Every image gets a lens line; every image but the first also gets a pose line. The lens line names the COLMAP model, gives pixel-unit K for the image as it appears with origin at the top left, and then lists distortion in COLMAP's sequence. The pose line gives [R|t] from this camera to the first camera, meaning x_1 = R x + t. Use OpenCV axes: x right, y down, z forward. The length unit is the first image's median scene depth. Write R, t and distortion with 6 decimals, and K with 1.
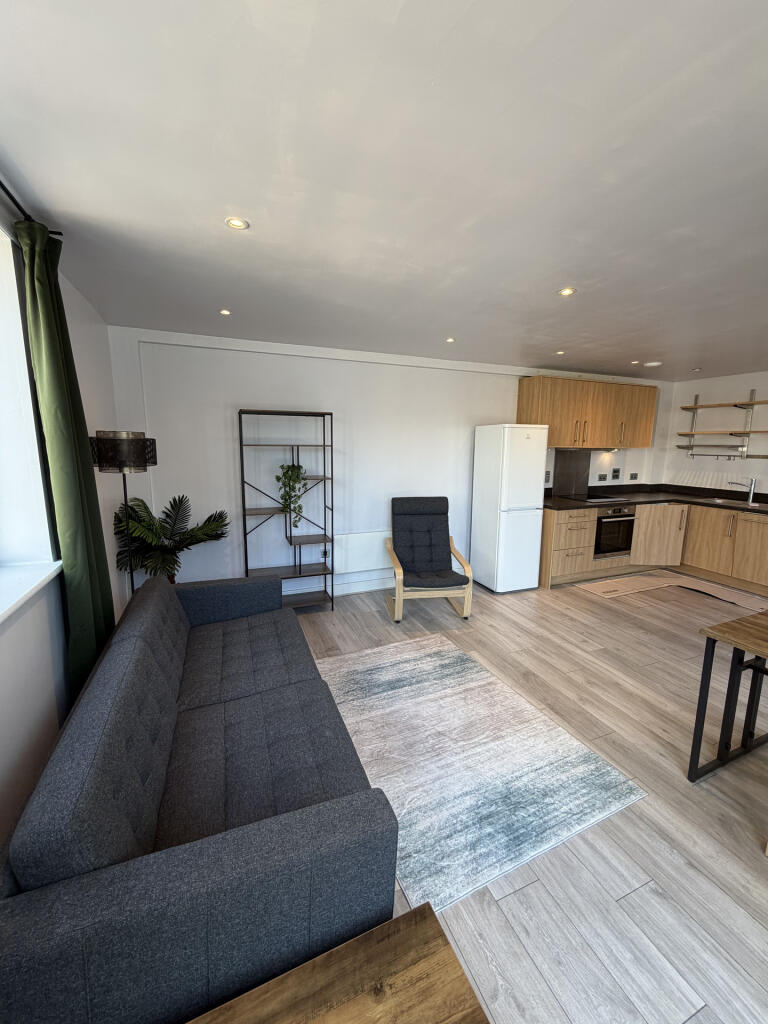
lens RADIAL K [[407.5, 0, 383.9], [0, 407.5, 507.3], [0, 0, 1]] dist [-0.000639, -0.000006]
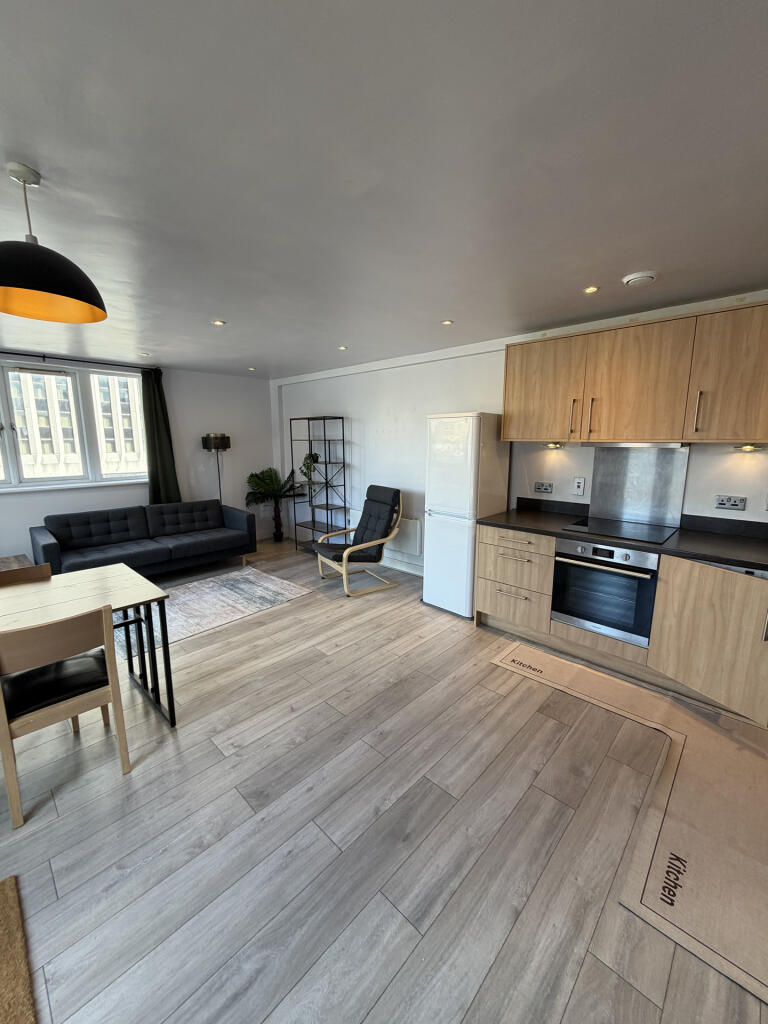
lens RADIAL K [[407.5, 0, 381.6], [0, 407.5, 511.3], [0, 0, 1]] dist [-0.000639, -0.000006]
pose [[0.399771, 0.152227, -0.903886, 1.304326], [-0.139196, 0.984759, 0.104283, -0.087823], [0.905984, 0.084128, 0.414867, 0.656893]]
